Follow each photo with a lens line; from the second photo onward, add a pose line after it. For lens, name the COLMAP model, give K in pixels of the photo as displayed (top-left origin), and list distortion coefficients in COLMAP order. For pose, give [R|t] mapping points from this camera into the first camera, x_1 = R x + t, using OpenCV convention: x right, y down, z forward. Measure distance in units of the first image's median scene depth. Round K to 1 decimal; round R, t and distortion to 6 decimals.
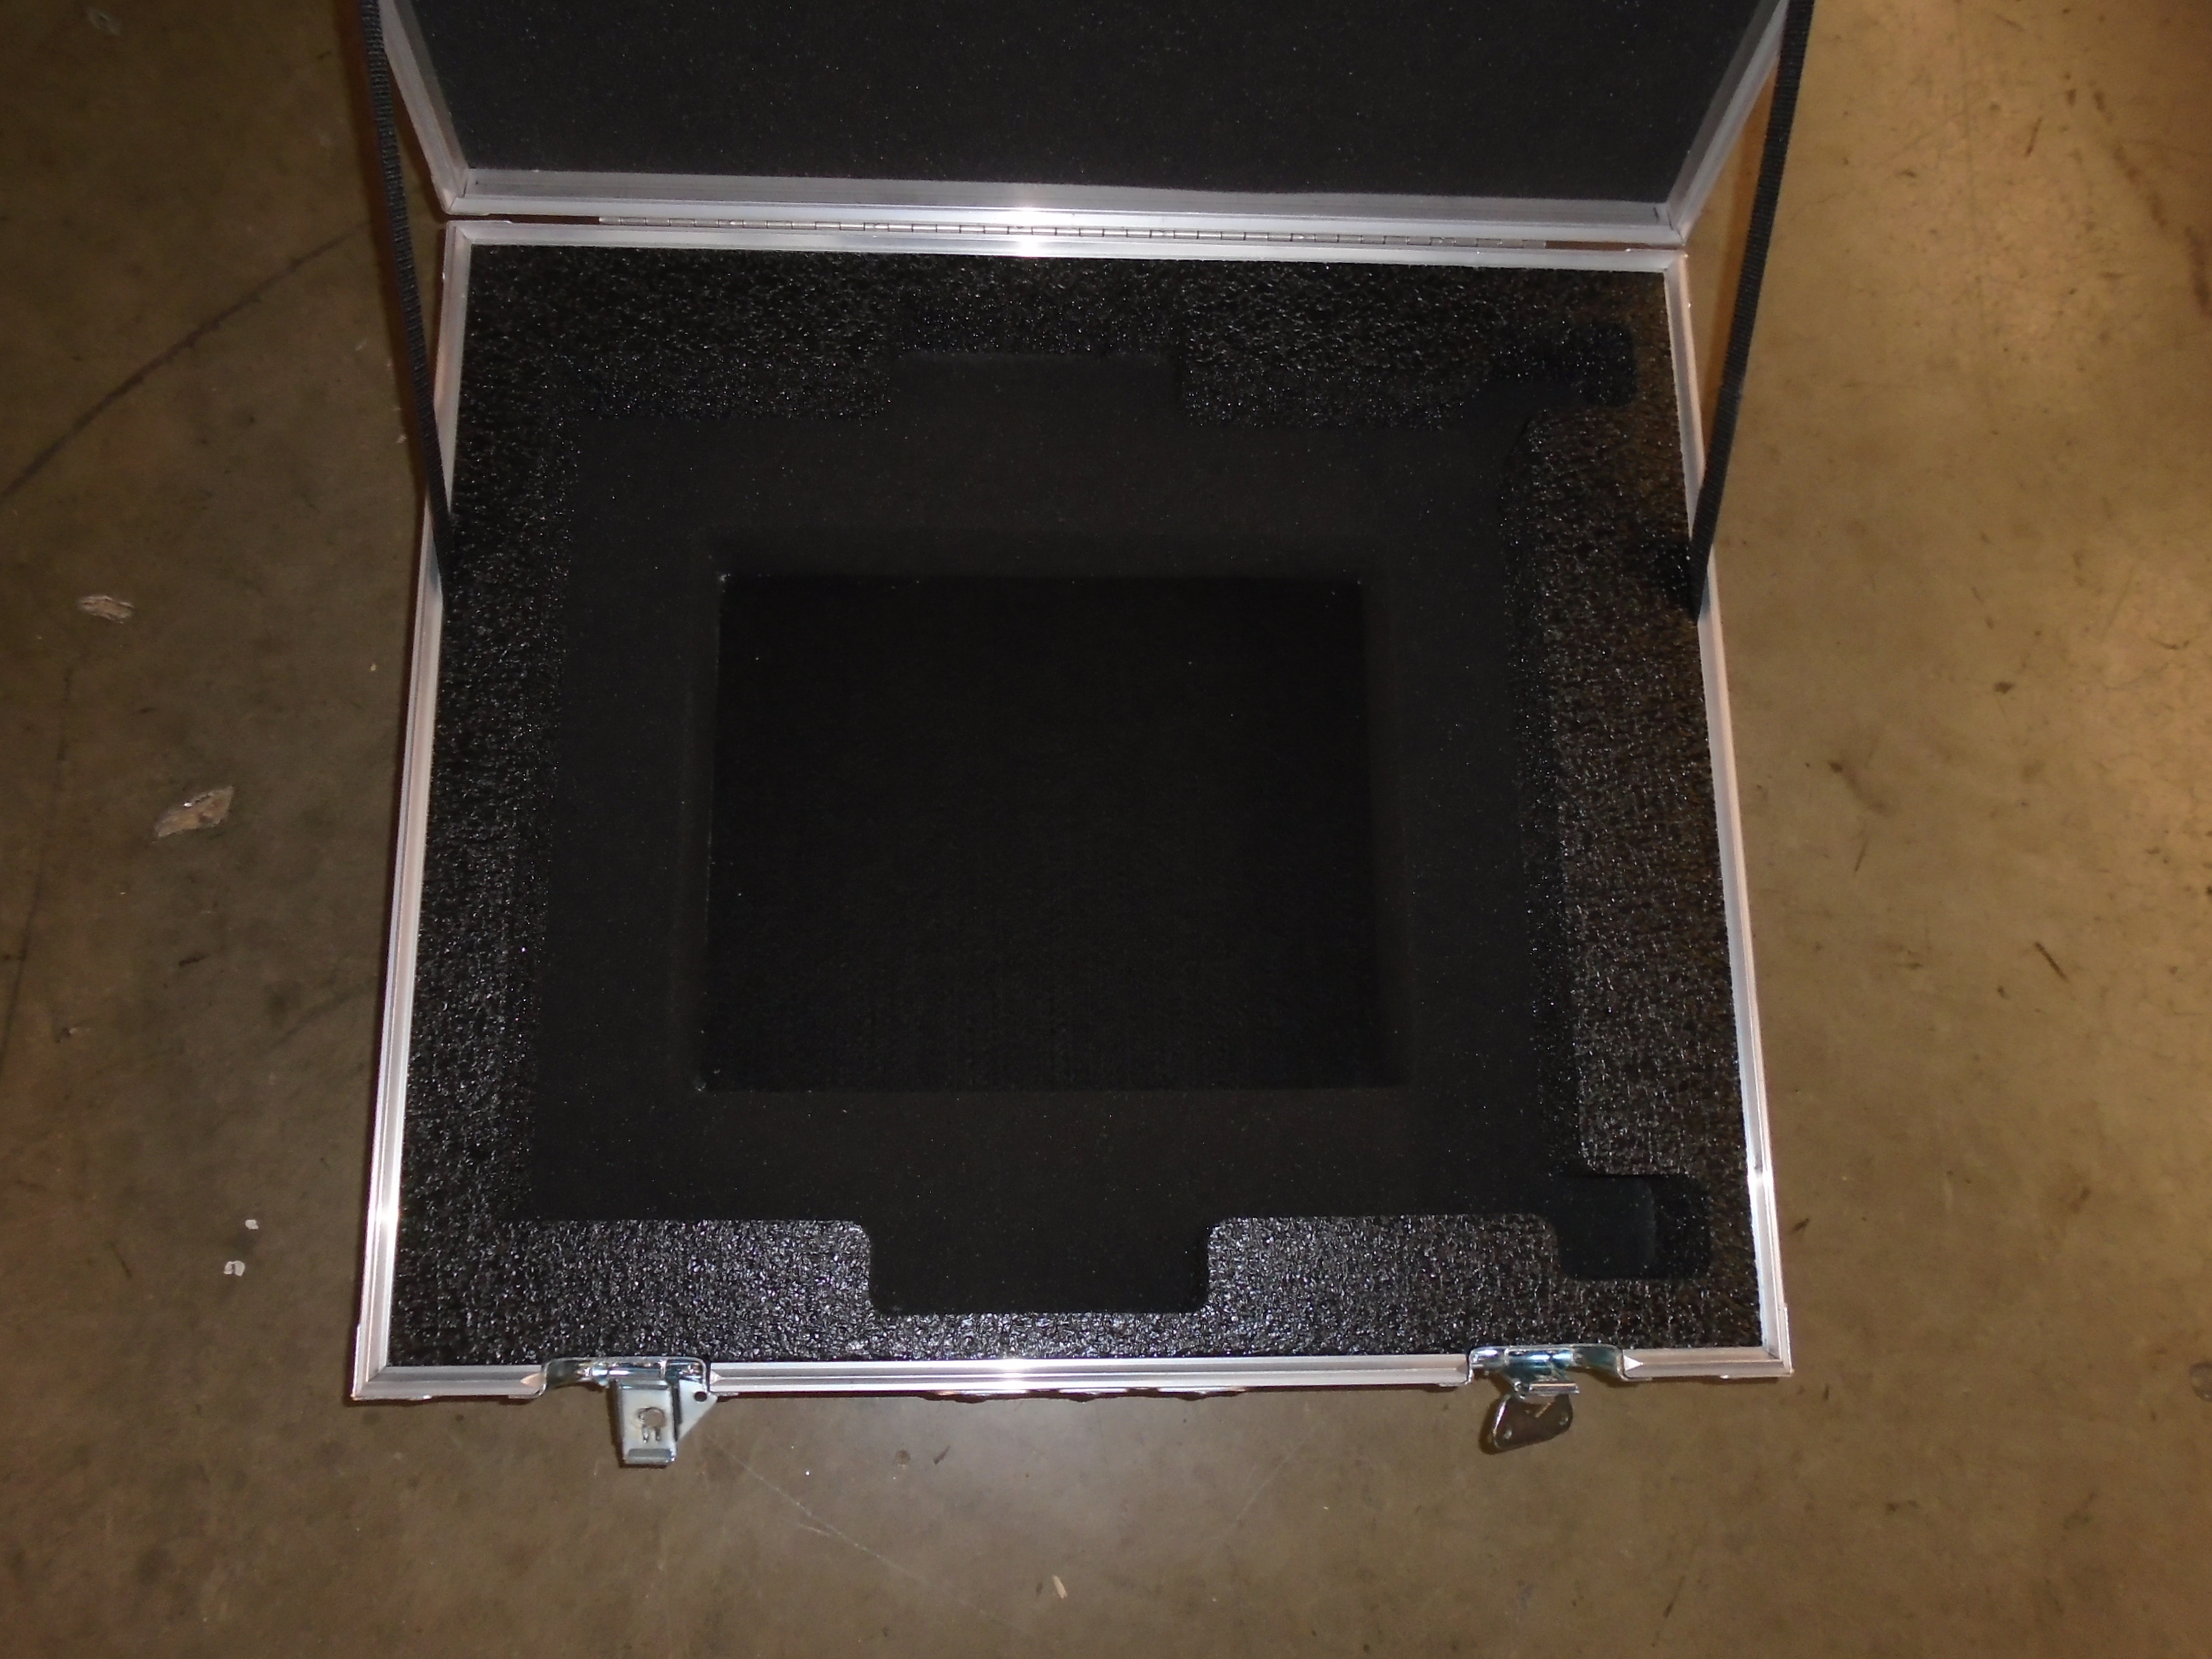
lens RADIAL K [[1686.5, 0, 1106.0], [0, 1686.5, 829.5], [0, 0, 1]] dist [-0.010118, 0.000725]
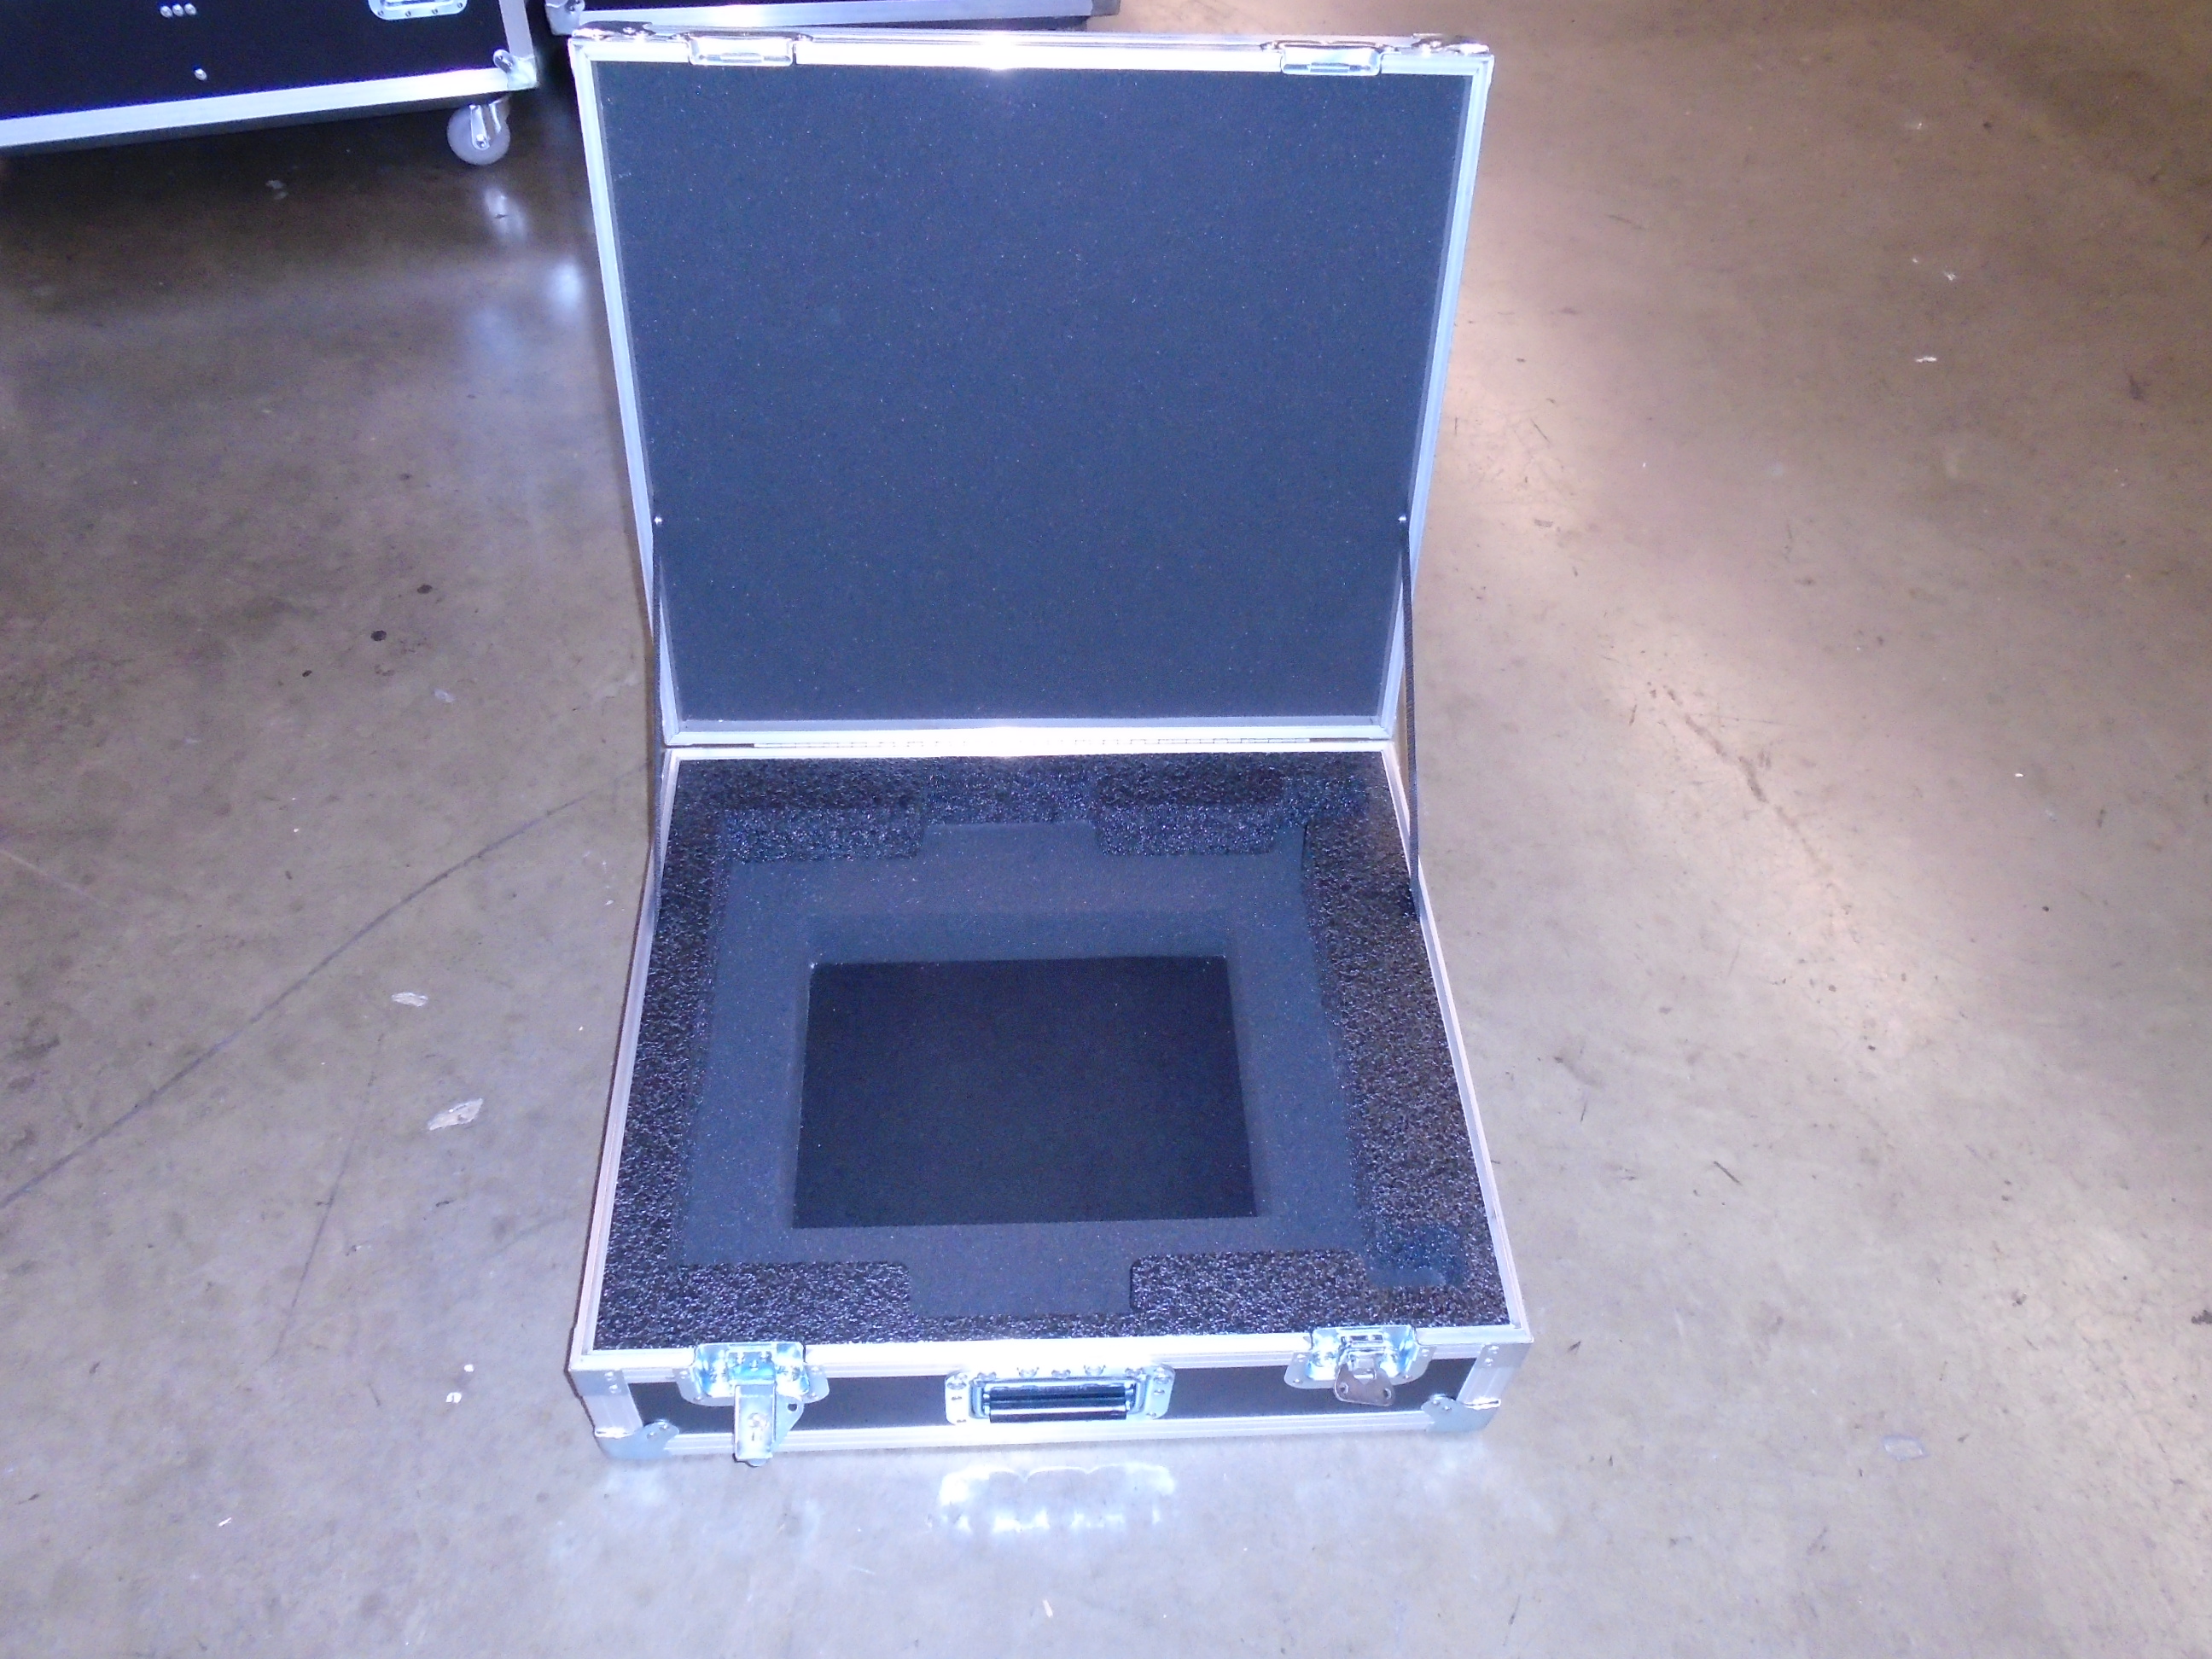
lens RADIAL K [[1686.5, 0, 1106.0], [0, 1686.5, 829.5], [0, 0, 1]] dist [-0.010118, 0.000725]
pose [[0.998804, -0.046464, 0.015236, 0.025891], [0.048060, 0.875377, -0.481046, 0.531840], [0.009014, 0.481203, 0.876563, -0.442912]]
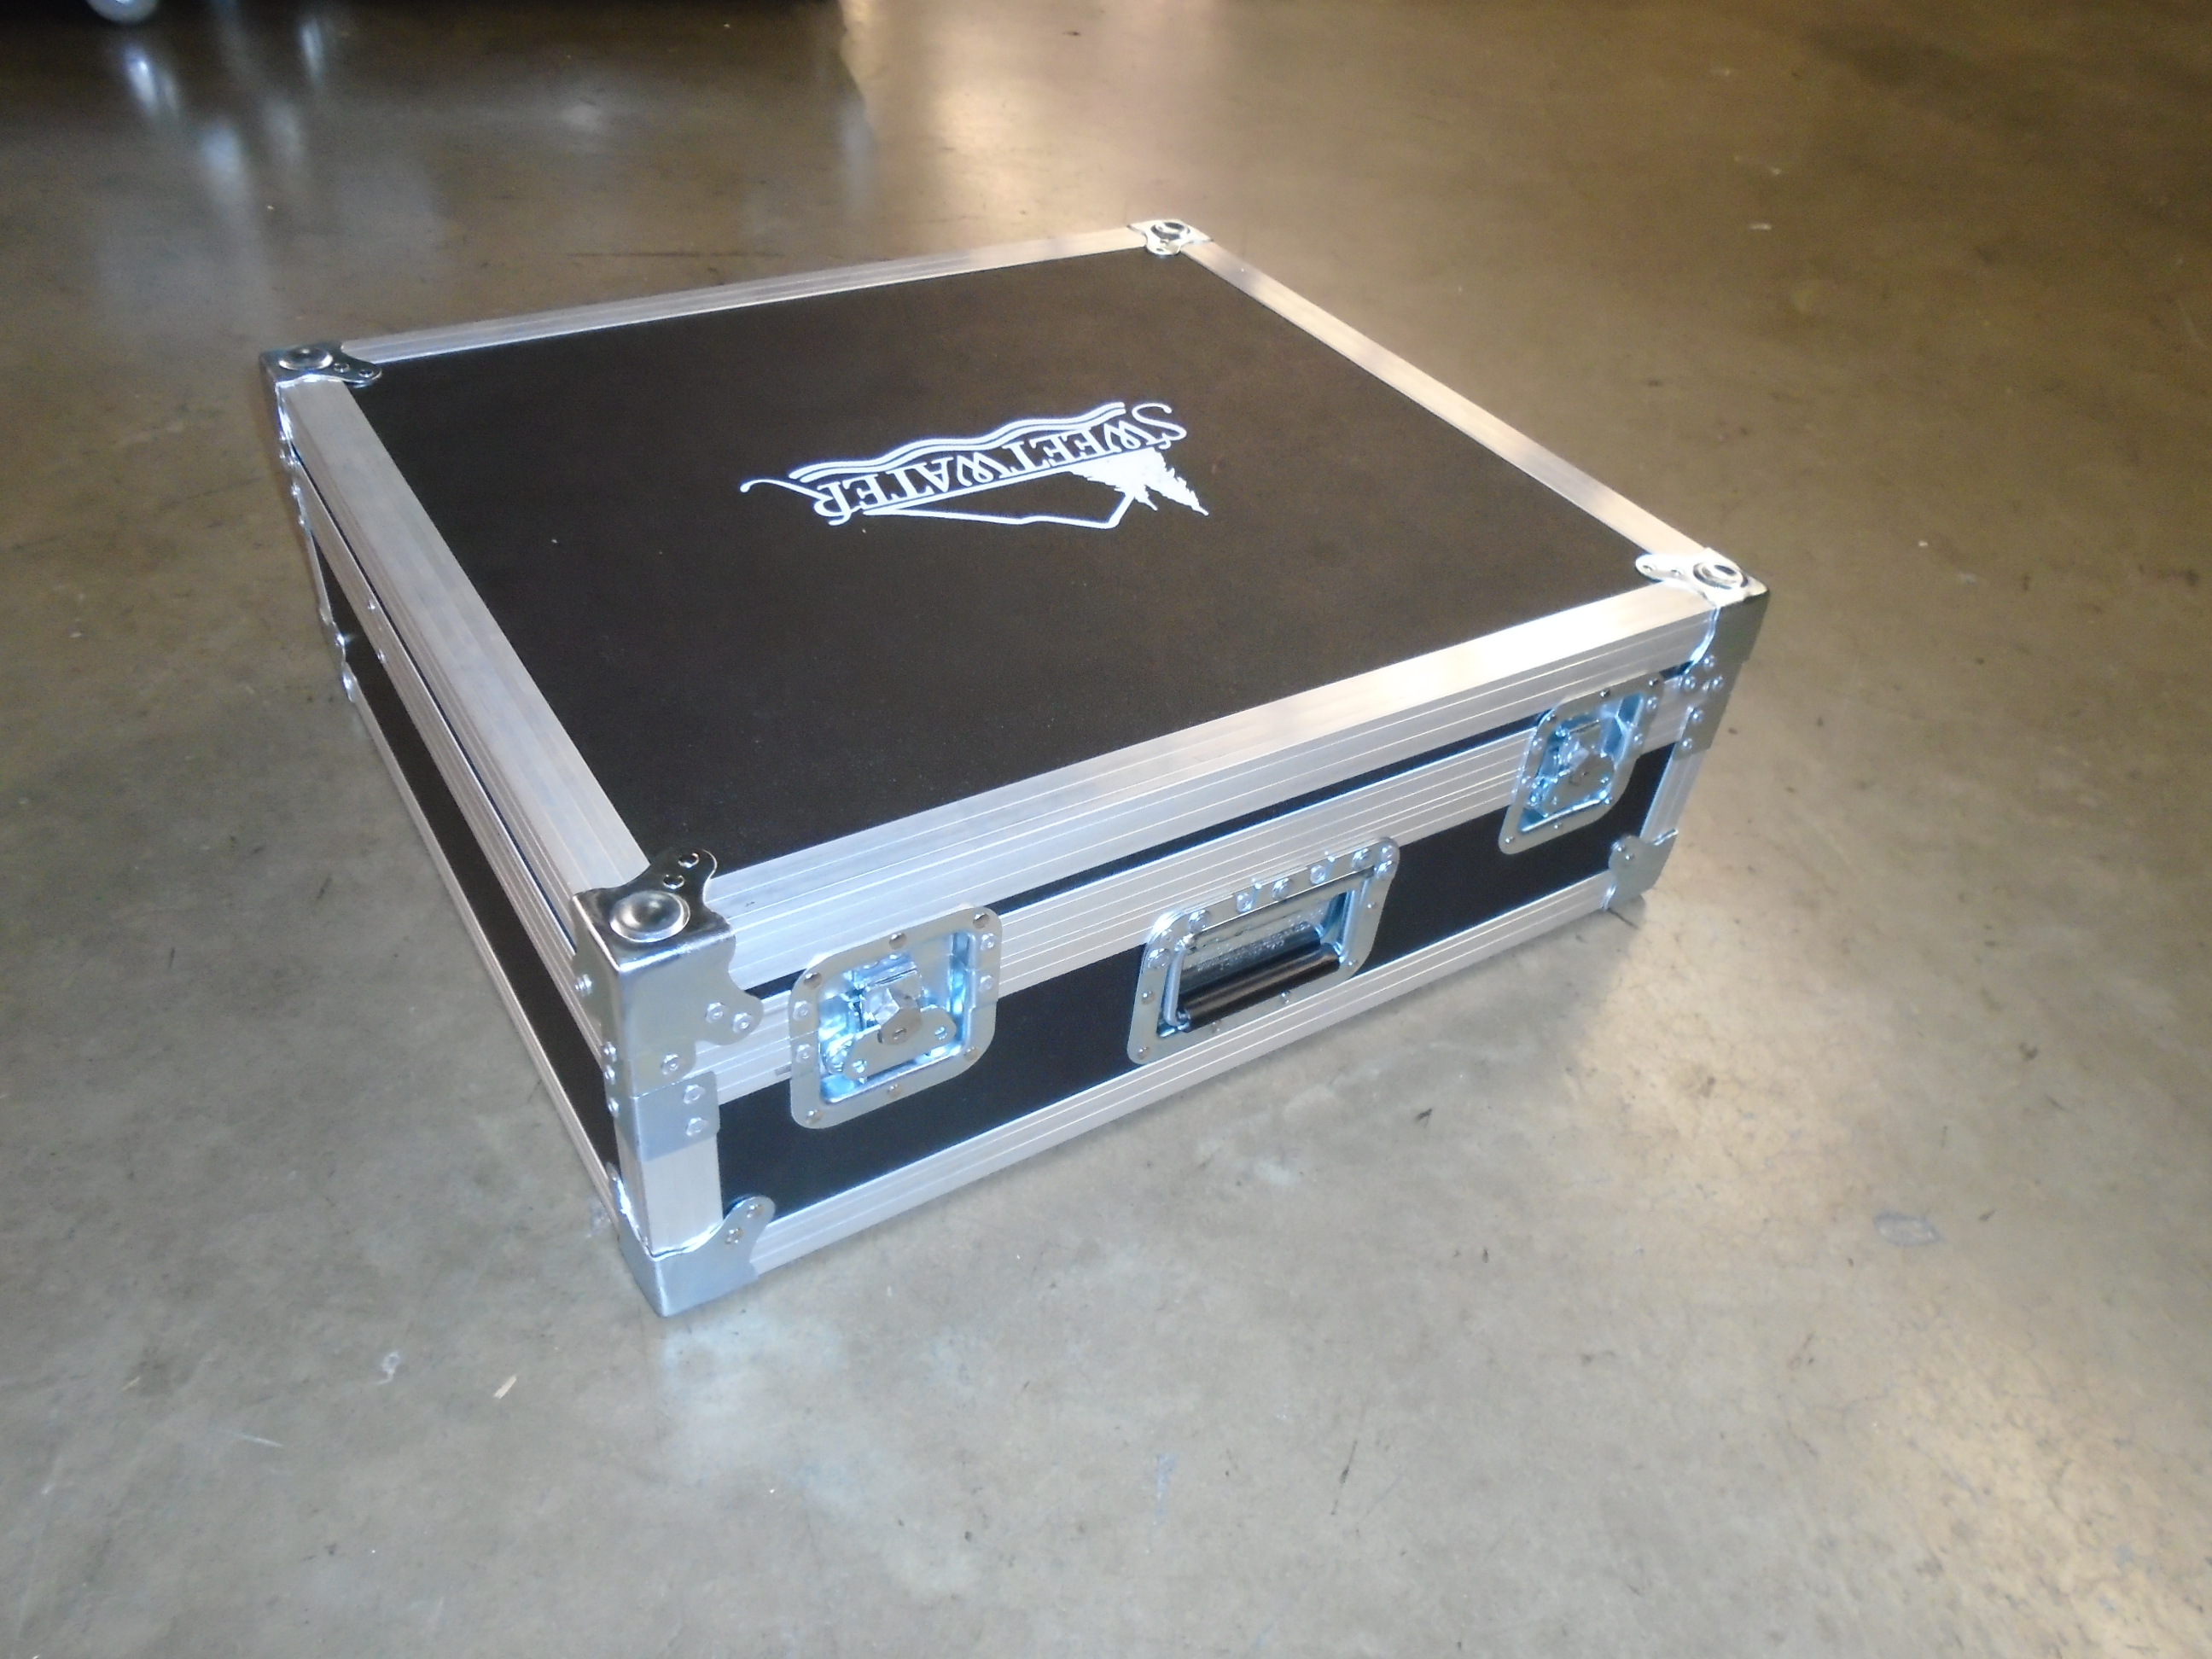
lens RADIAL K [[1686.5, 0, 1106.0], [0, 1686.5, 829.5], [0, 0, 1]] dist [-0.010118, 0.000725]
pose [[0.992260, -0.061189, 0.108057, 0.148651], [0.113927, 0.794785, -0.596101, 0.676888], [-0.049408, 0.603798, 0.795605, 0.166204]]
